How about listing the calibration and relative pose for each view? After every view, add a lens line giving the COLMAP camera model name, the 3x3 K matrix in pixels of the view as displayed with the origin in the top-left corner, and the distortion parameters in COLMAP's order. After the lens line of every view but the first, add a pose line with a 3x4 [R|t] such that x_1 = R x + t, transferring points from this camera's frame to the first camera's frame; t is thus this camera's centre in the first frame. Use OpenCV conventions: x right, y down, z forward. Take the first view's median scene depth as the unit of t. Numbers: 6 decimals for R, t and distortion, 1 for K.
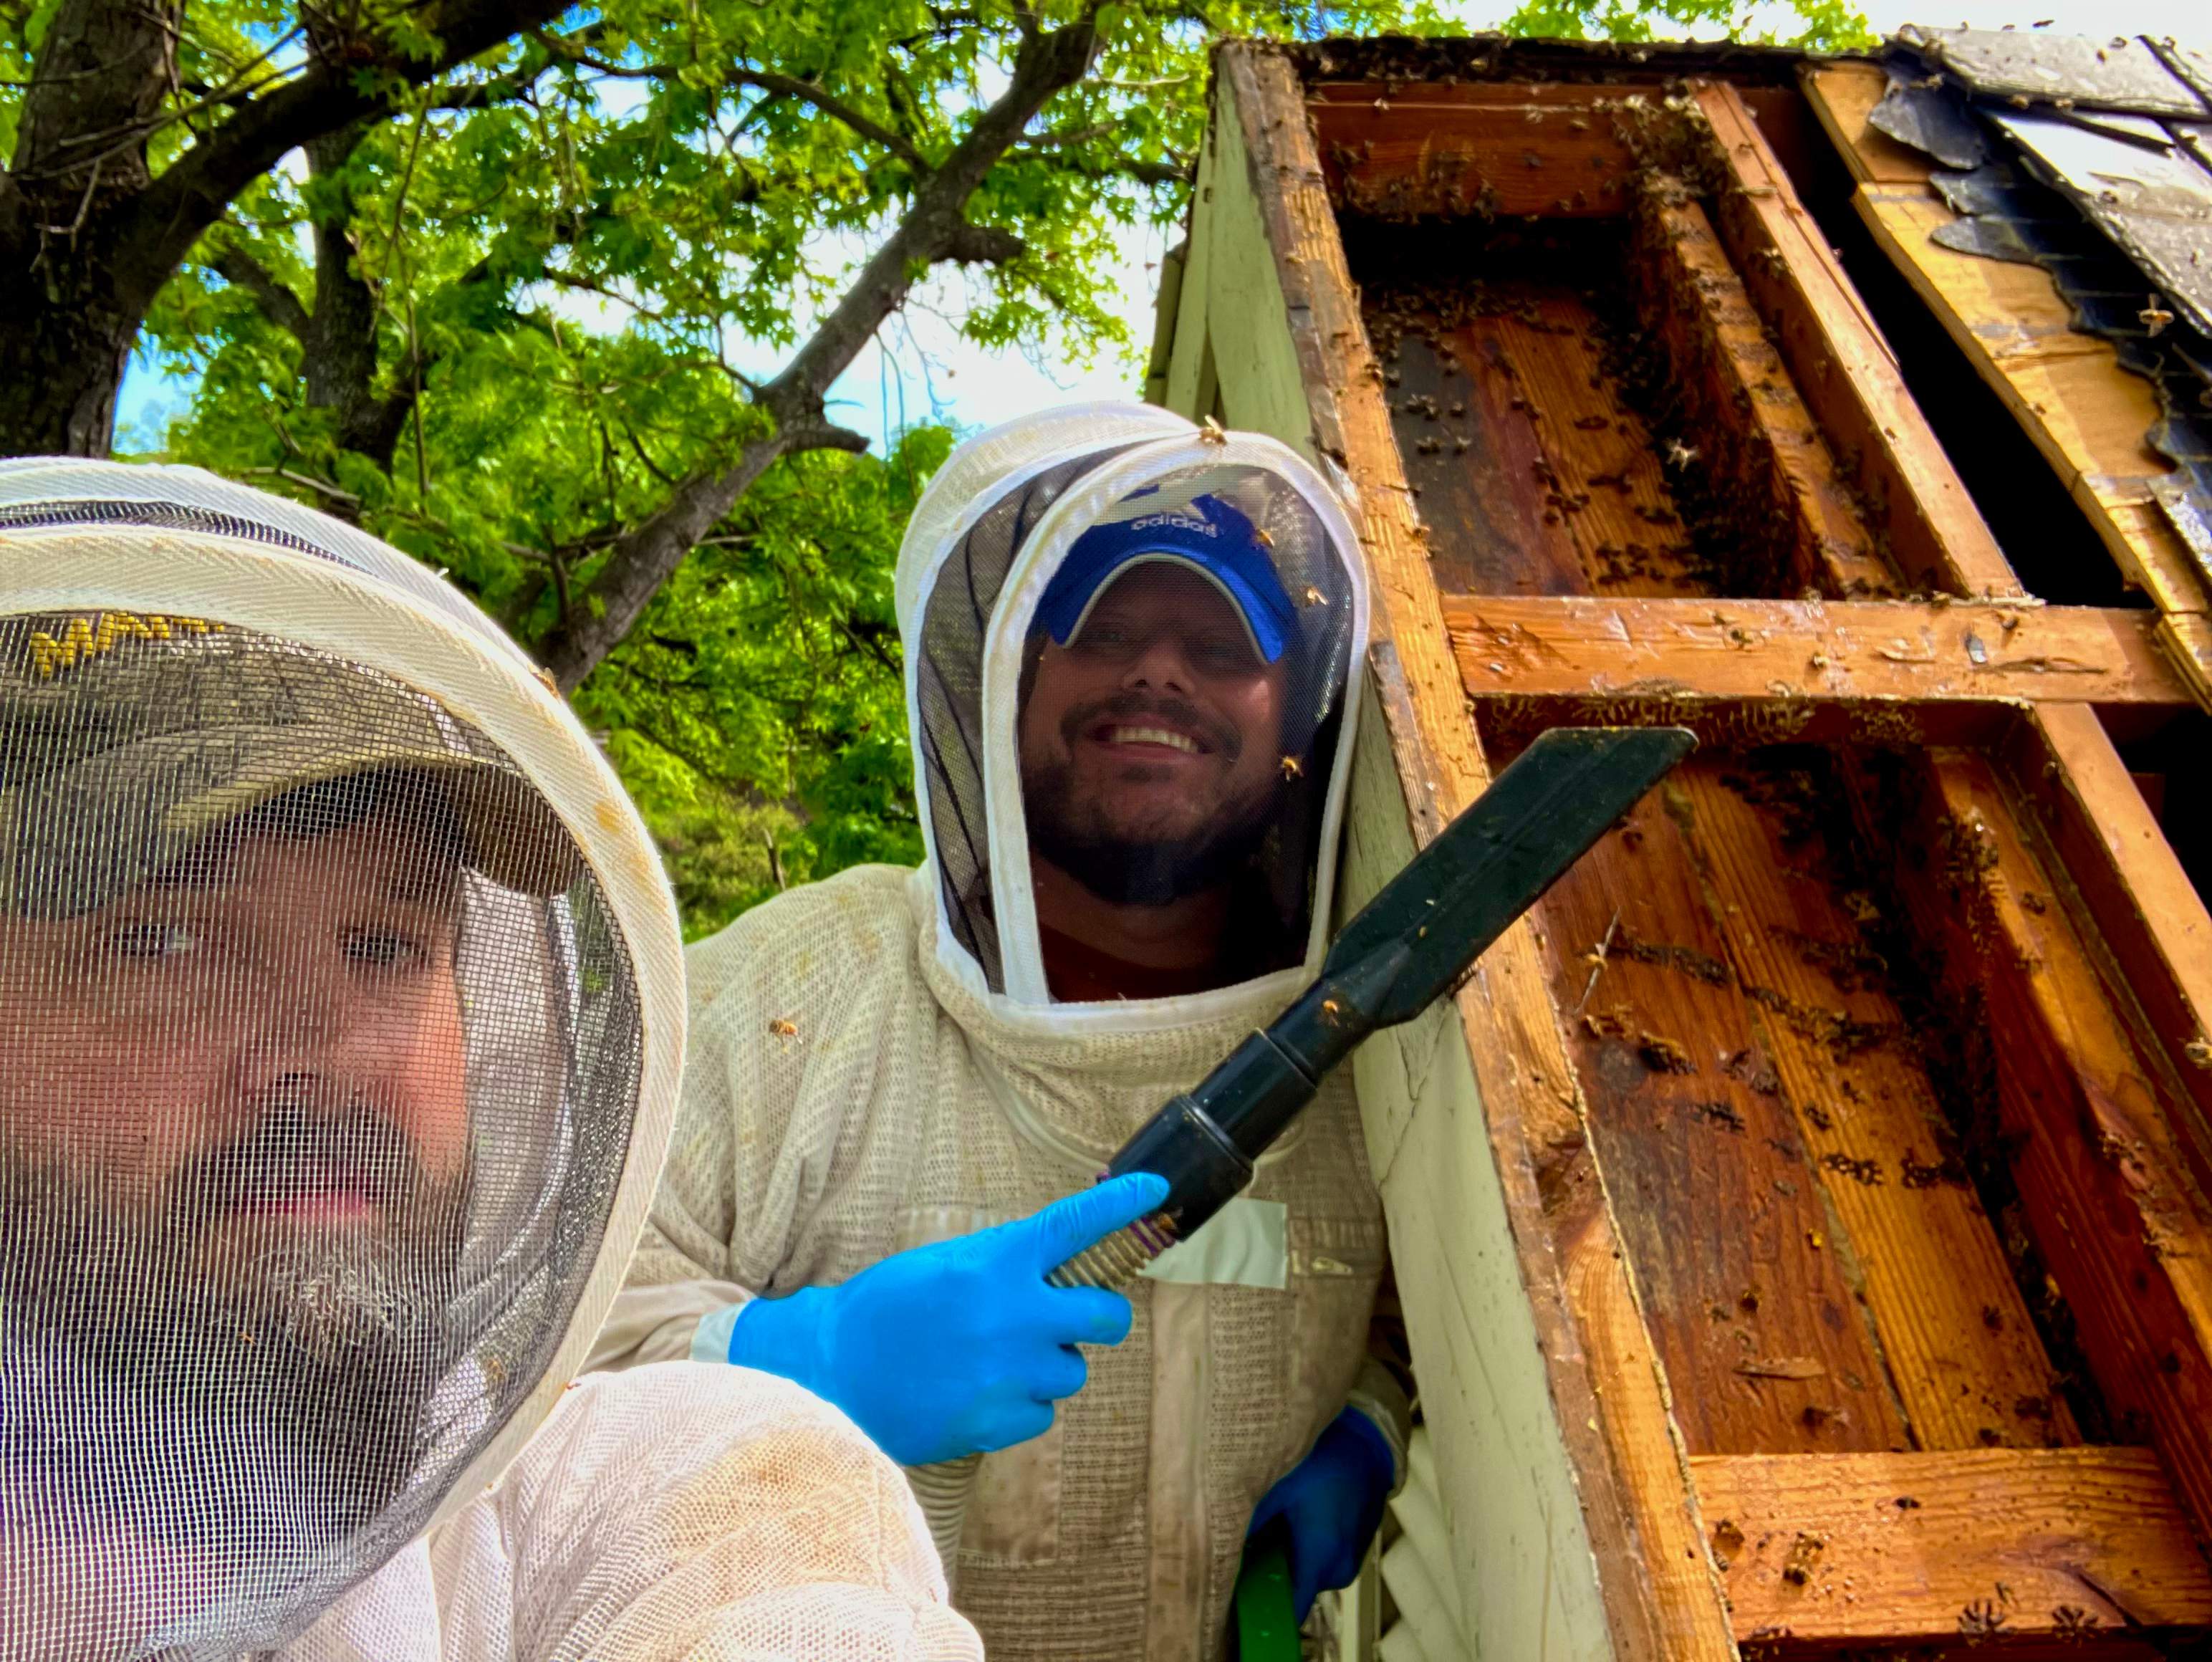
lens RADIAL K [[1971.2, 0, 1106.0], [0, 1971.2, 831.0], [0, 0, 1]] dist [0.059395, -0.064444]
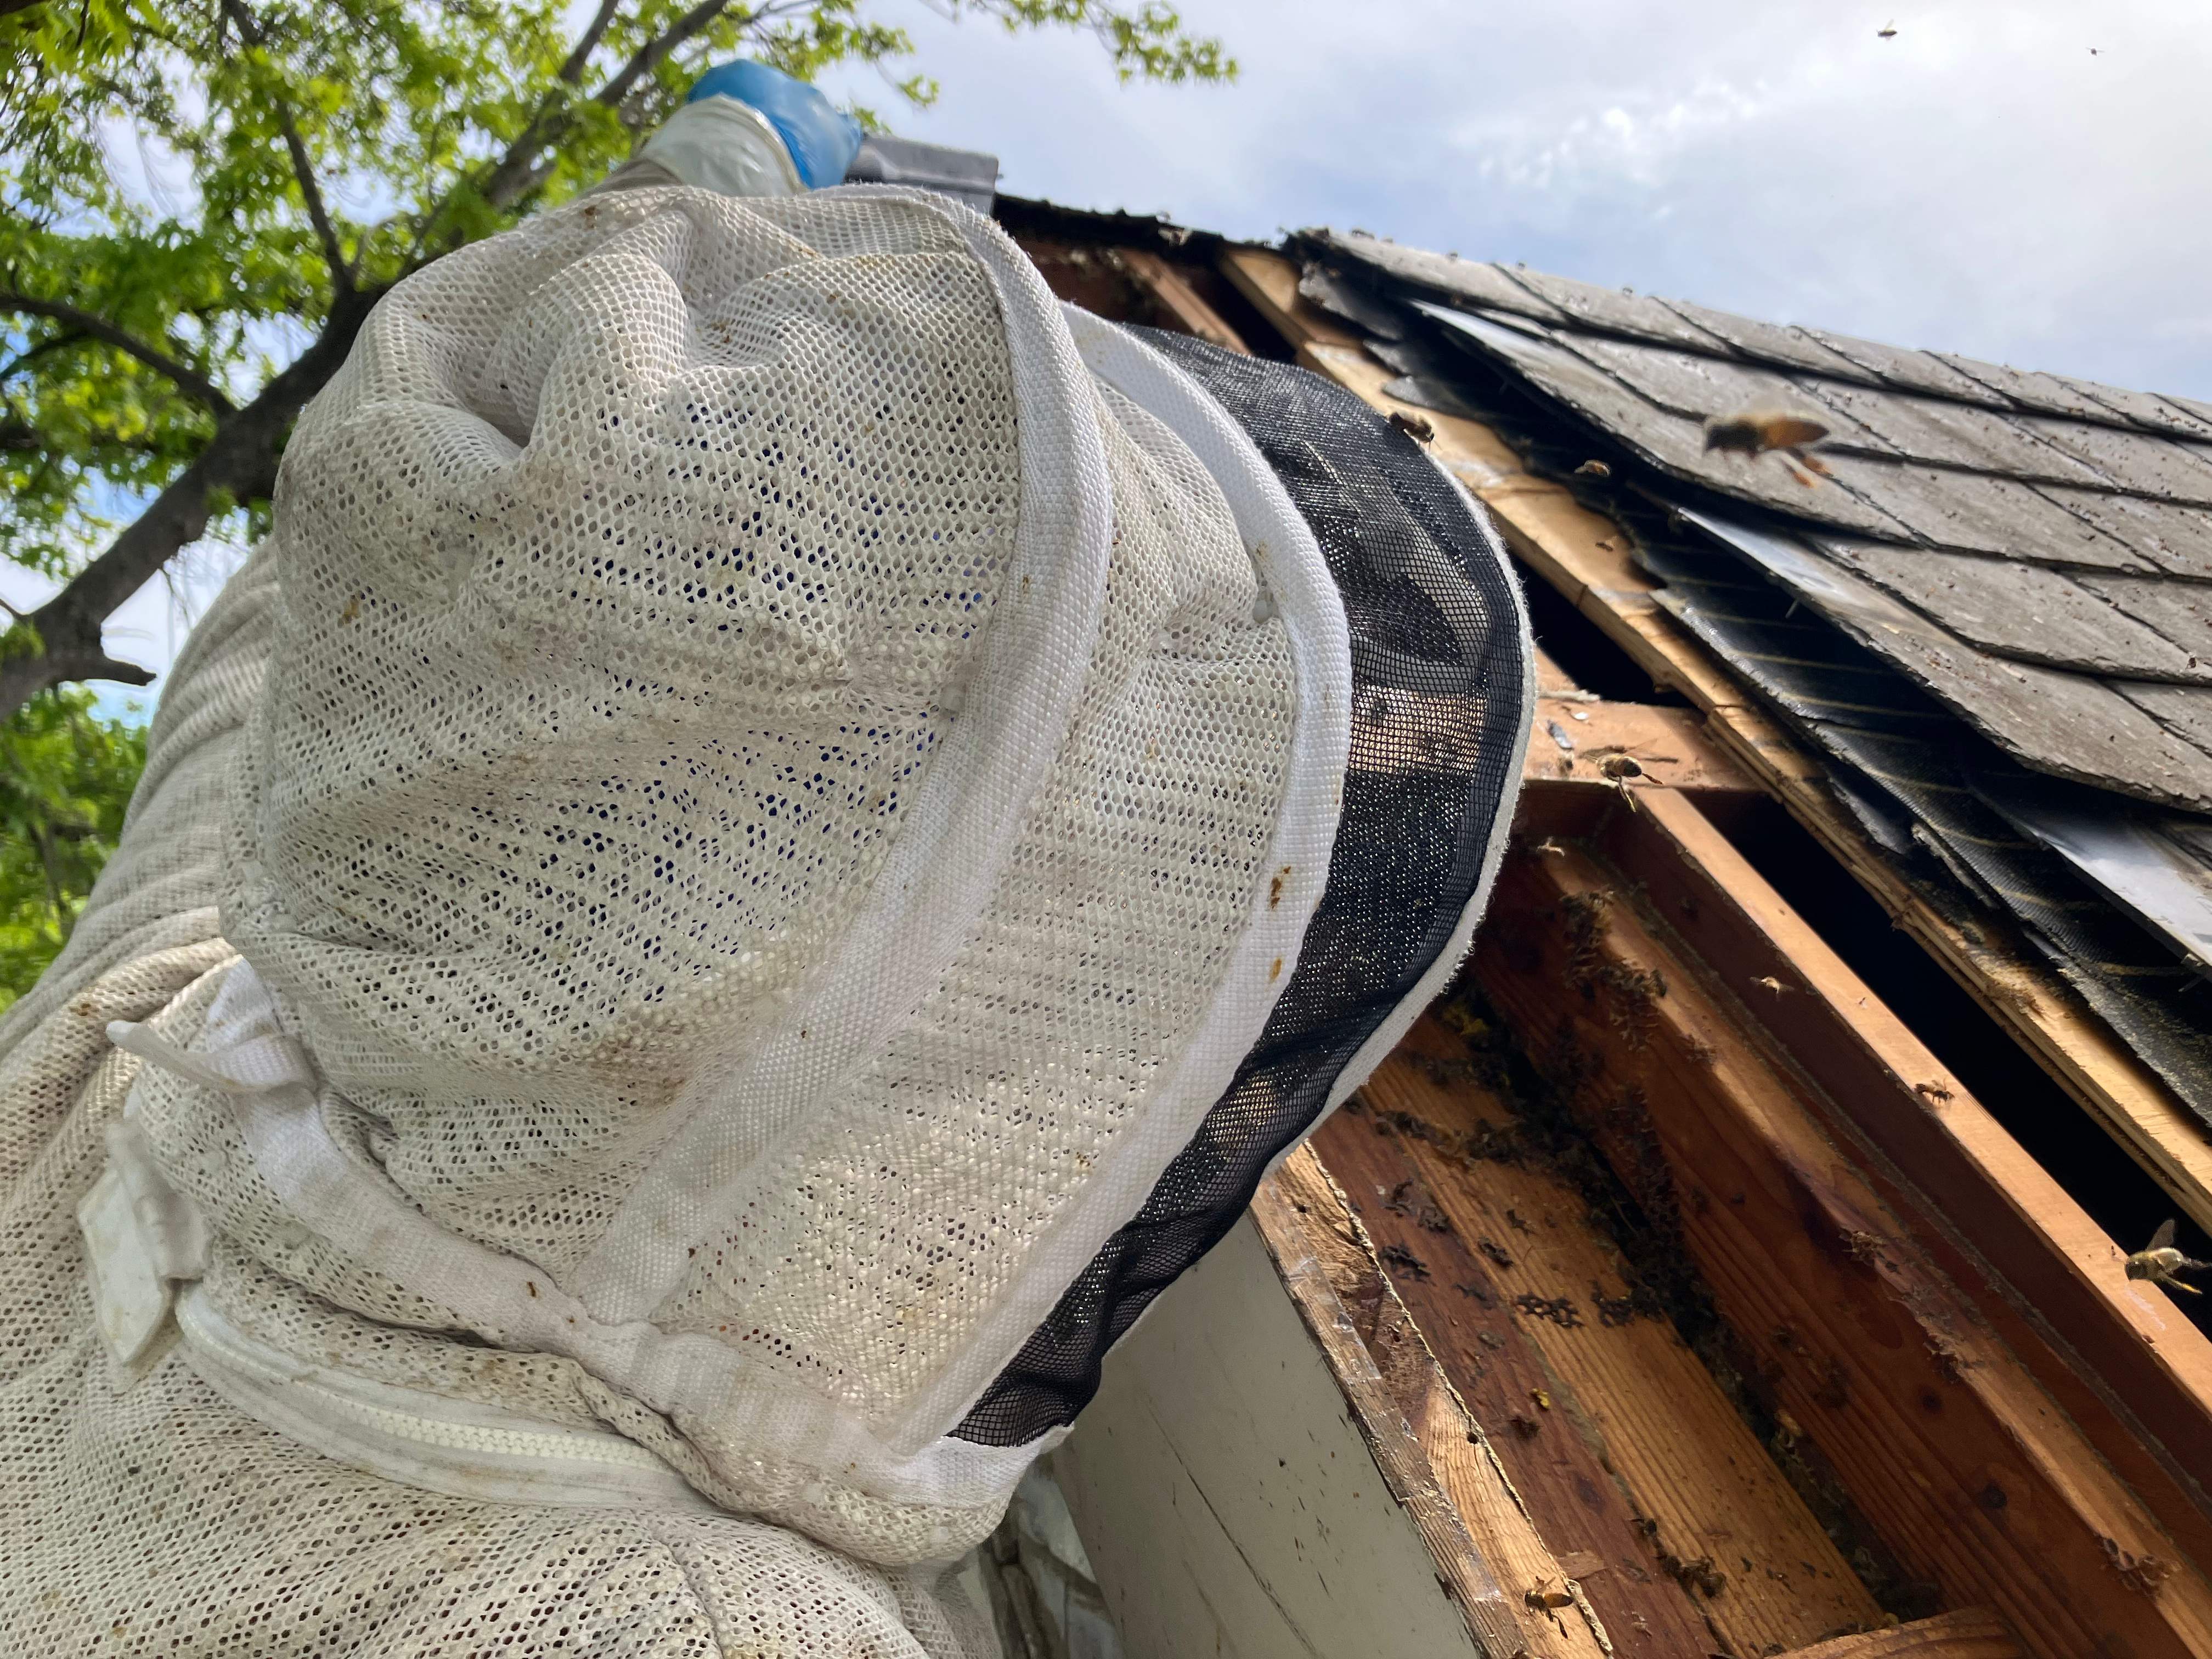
lens RADIAL K [[1805.2, 0, 1092.6], [0, 1805.2, 816.5], [0, 0, 1]] dist [0.002345, 0.014393]
pose [[0.931778, 0.006268, 0.362975, -0.081169], [0.049183, 0.988453, -0.143324, 0.060405], [-0.359682, 0.151399, 0.920710, 0.318370]]
